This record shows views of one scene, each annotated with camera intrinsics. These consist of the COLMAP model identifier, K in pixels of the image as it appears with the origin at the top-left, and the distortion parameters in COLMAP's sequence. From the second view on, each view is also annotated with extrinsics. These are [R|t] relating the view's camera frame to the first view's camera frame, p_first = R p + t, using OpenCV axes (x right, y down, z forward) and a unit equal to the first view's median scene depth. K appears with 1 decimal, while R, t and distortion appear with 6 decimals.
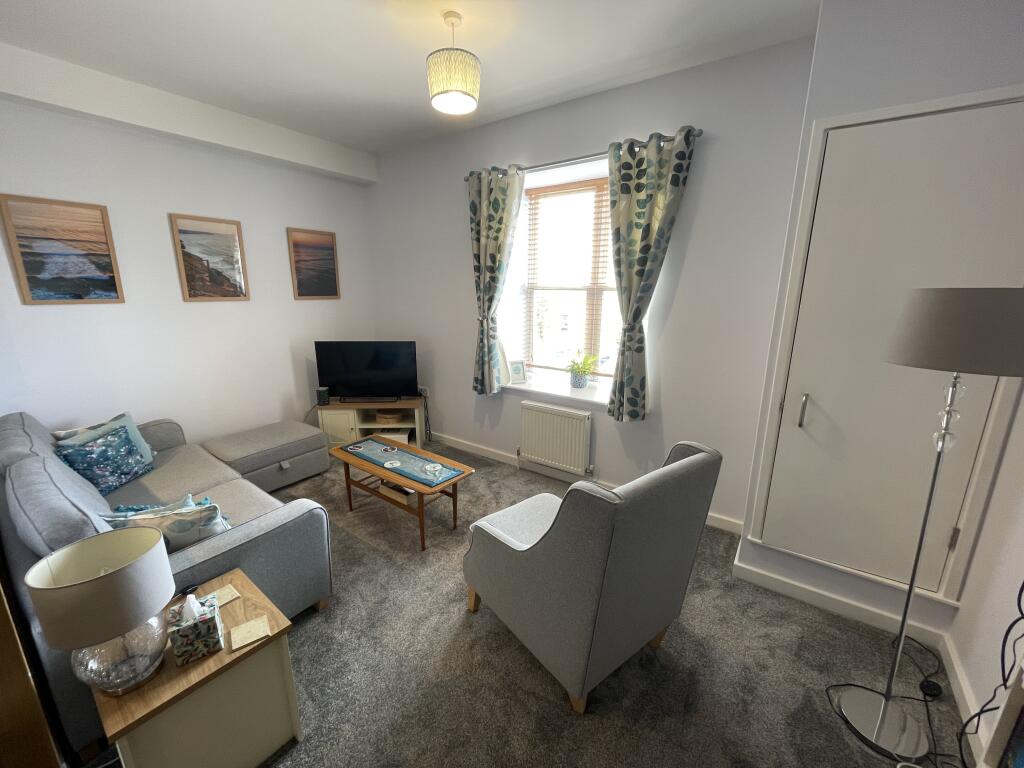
lens RADIAL K [[415.1, 0, 513.8], [0, 415.1, 383.4], [0, 0, 1]] dist [-0.002333, -0.000285]
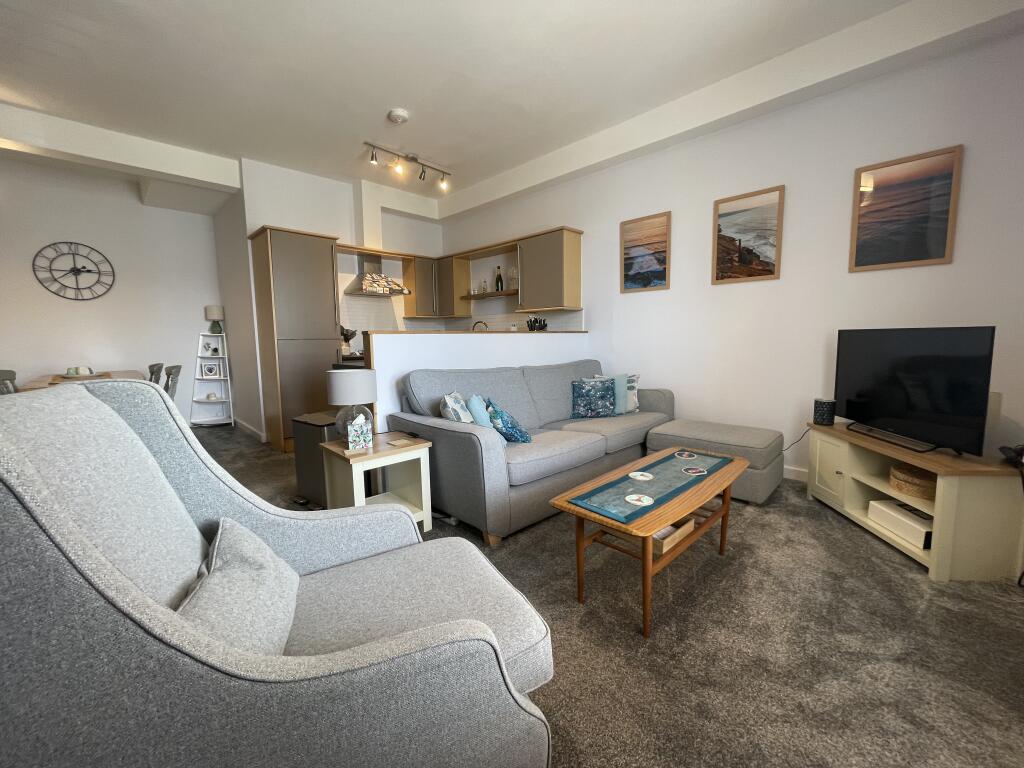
lens RADIAL K [[415.1, 0, 515.3], [0, 415.1, 384.7], [0, 0, 1]] dist [-0.002333, -0.000285]
pose [[-0.175277, 0.104325, -0.978976, 0.378448], [-0.213480, 0.966684, 0.141236, 0.001312], [0.961095, 0.233747, -0.147167, 0.859275]]
